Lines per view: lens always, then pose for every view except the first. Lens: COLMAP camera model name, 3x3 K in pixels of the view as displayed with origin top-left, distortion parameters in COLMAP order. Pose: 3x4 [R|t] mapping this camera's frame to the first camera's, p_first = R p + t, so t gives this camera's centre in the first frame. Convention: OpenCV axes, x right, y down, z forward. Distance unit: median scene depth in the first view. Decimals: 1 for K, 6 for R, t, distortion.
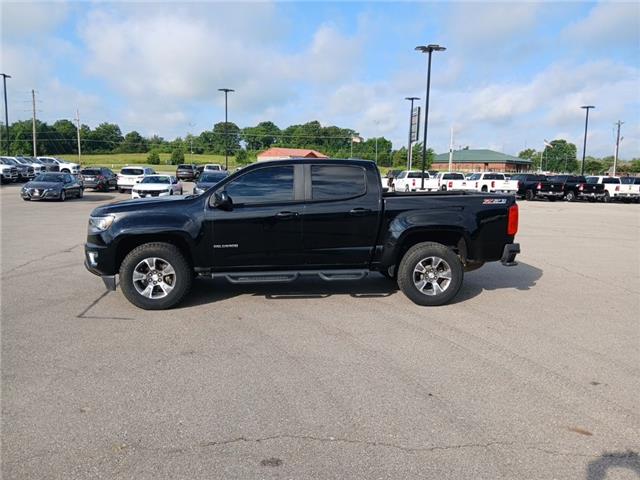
lens RADIAL K [[494.8, 0, 323.9], [0, 494.8, 240.4], [0, 0, 1]] dist [0.008752, -0.067901]
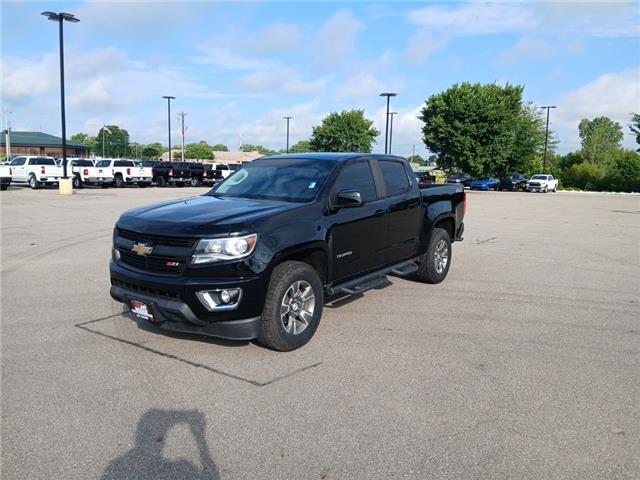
lens RADIAL K [[494.8, 0, 323.9], [0, 494.8, 240.4], [0, 0, 1]] dist [0.008752, -0.067901]
pose [[0.654091, -0.109949, 0.748382, -0.144883], [0.087759, 0.993729, 0.069292, -0.012626], [-0.751308, 0.020354, 0.659638, 0.076398]]
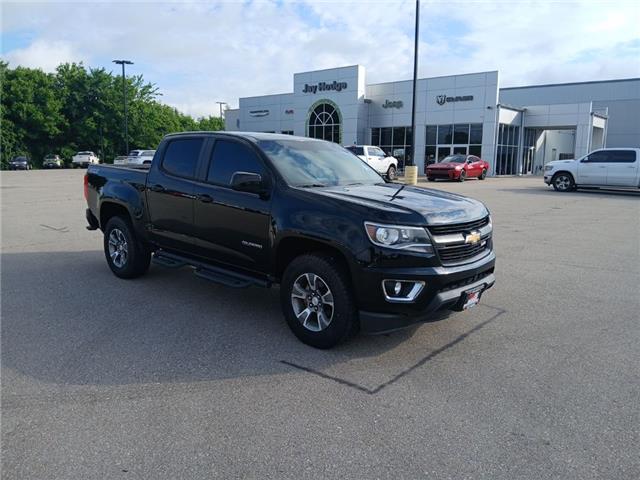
lens RADIAL K [[491.9, 0, 320.0], [0, 491.9, 240.0], [0, 0, 1]] dist [-0.003677, -0.000255]
pose [[-0.668834, -0.145847, 0.728965, -0.144947], [0.067287, 0.964665, 0.254741, -0.037218], [-0.740361, 0.219429, -0.635387, 0.286601]]
